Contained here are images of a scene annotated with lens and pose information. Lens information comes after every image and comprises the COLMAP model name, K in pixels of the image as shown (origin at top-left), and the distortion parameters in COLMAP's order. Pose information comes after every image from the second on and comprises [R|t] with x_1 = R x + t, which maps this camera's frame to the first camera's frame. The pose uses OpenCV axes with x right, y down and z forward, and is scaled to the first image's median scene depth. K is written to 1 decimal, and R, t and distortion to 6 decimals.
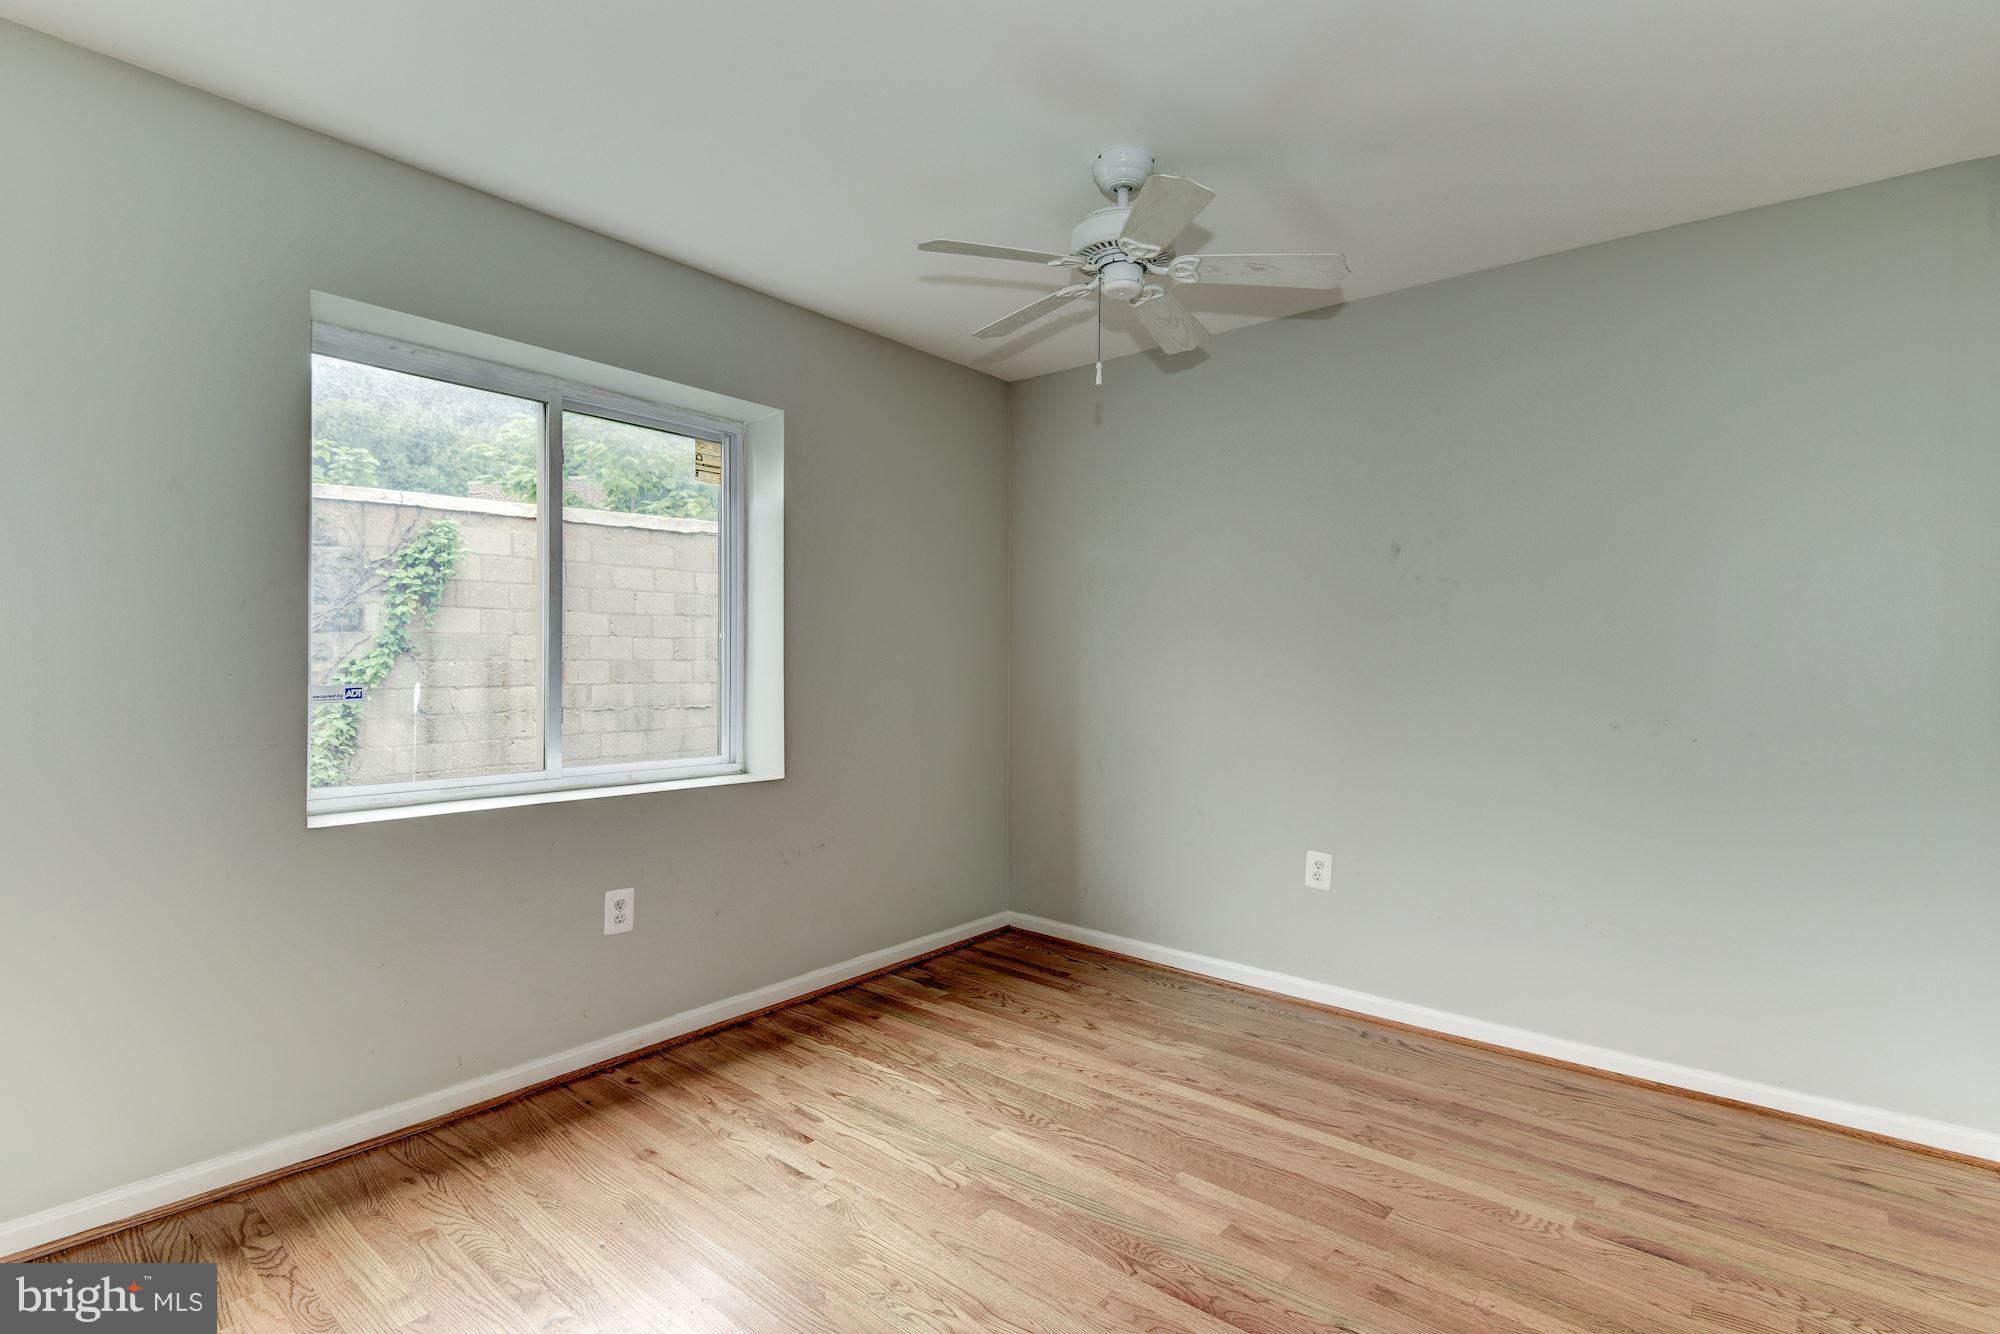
lens RADIAL K [[944.6, 0, 1000.0], [0, 944.6, 667.0], [0, 0, 1]] dist [-0.000505, -0.000286]
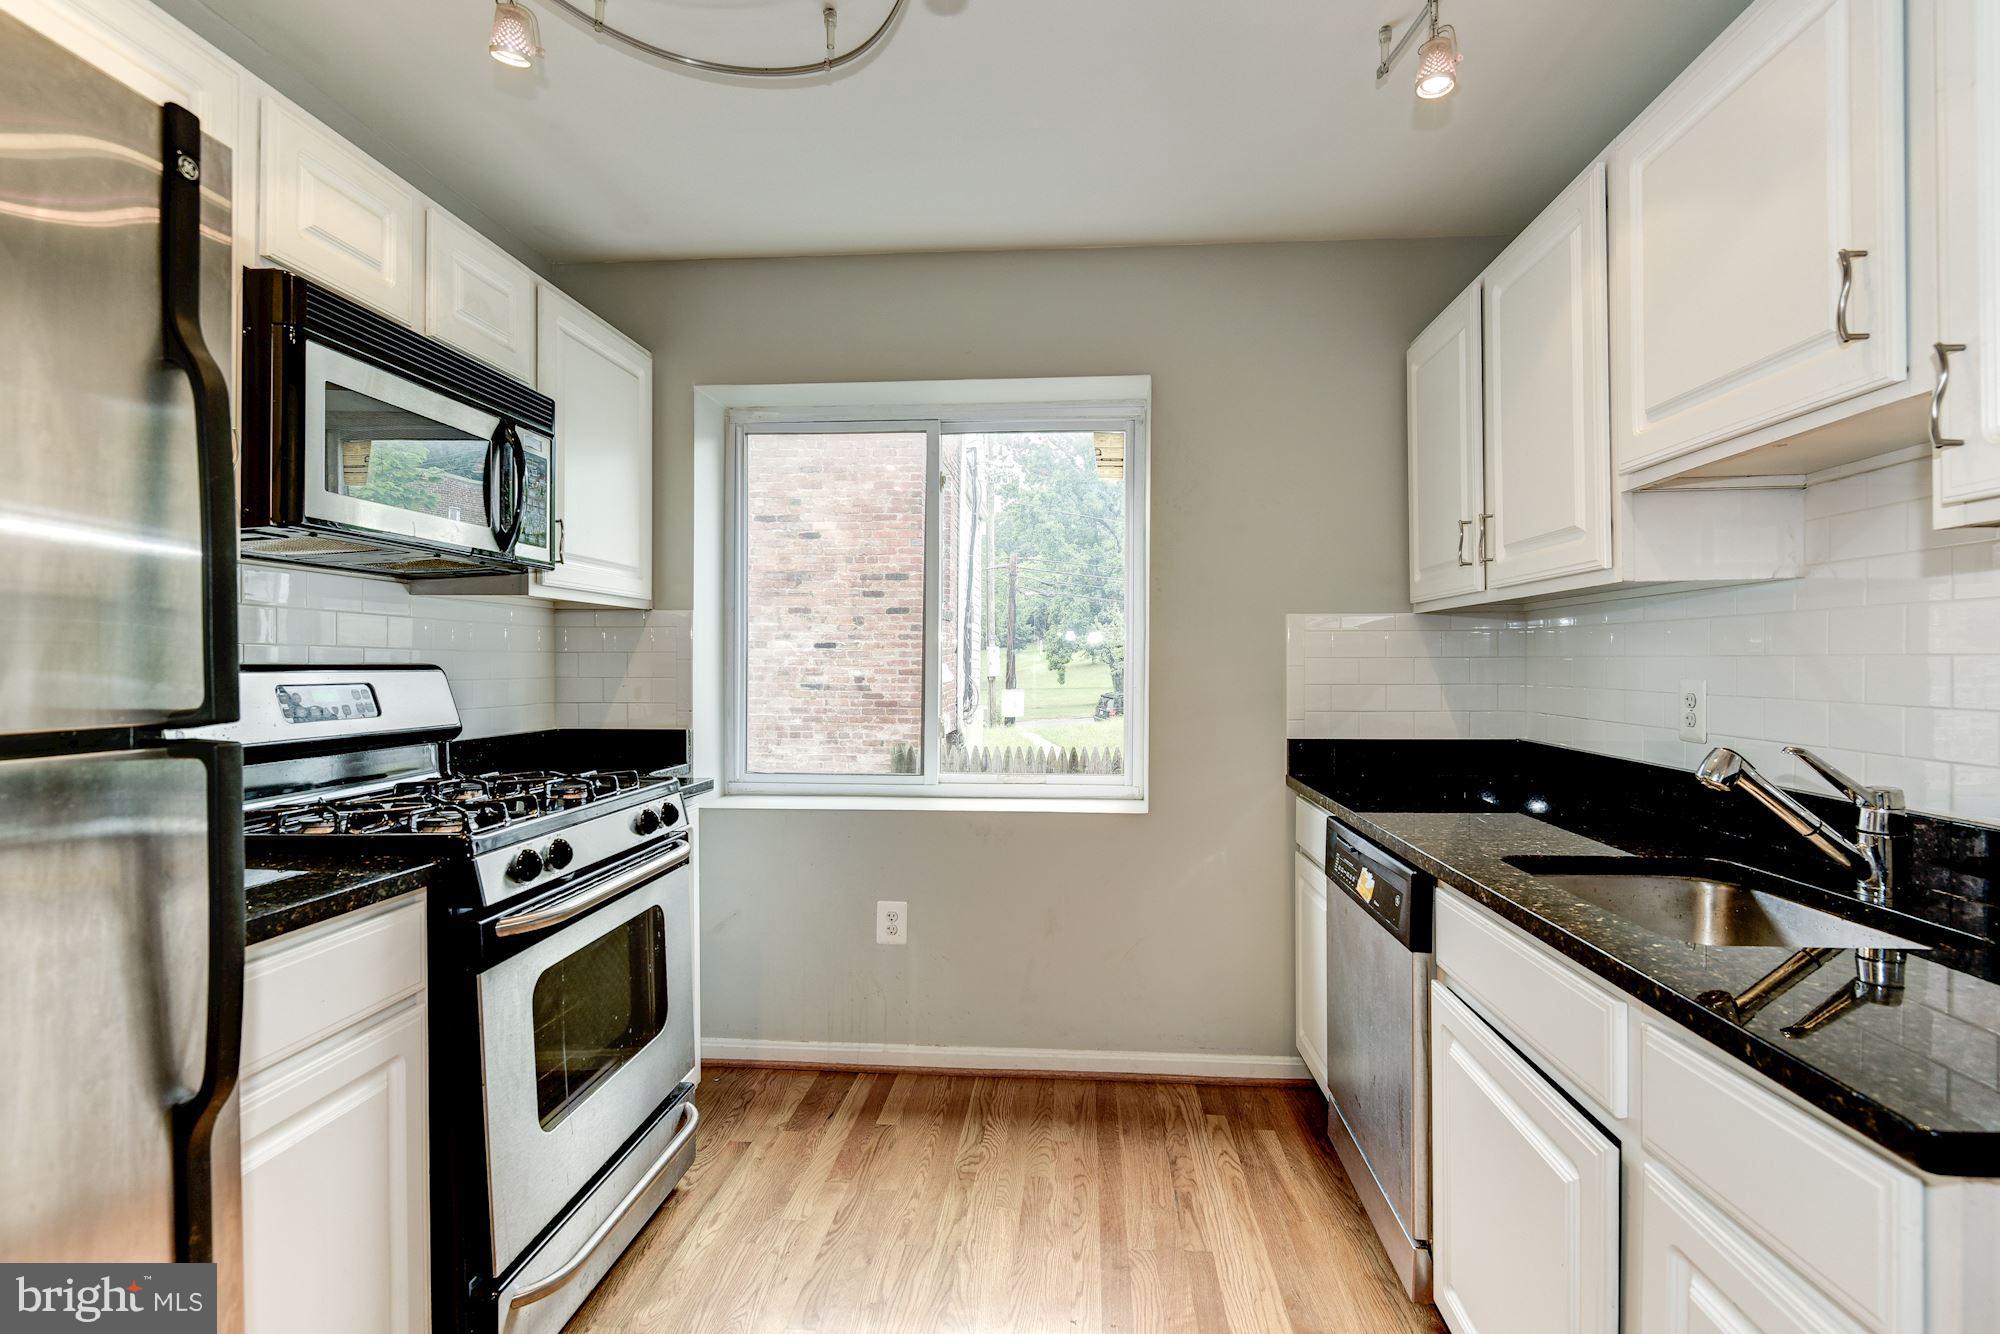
lens RADIAL K [[944.6, 0, 1000.0], [0, 944.6, 667.0], [0, 0, 1]] dist [-0.000505, -0.000286]
pose [[0.580660, 0.006776, -0.814118, 0.462261], [-0.003617, 0.999977, 0.005743, -0.020237], [0.814138, -0.000390, 0.580671, 0.482871]]
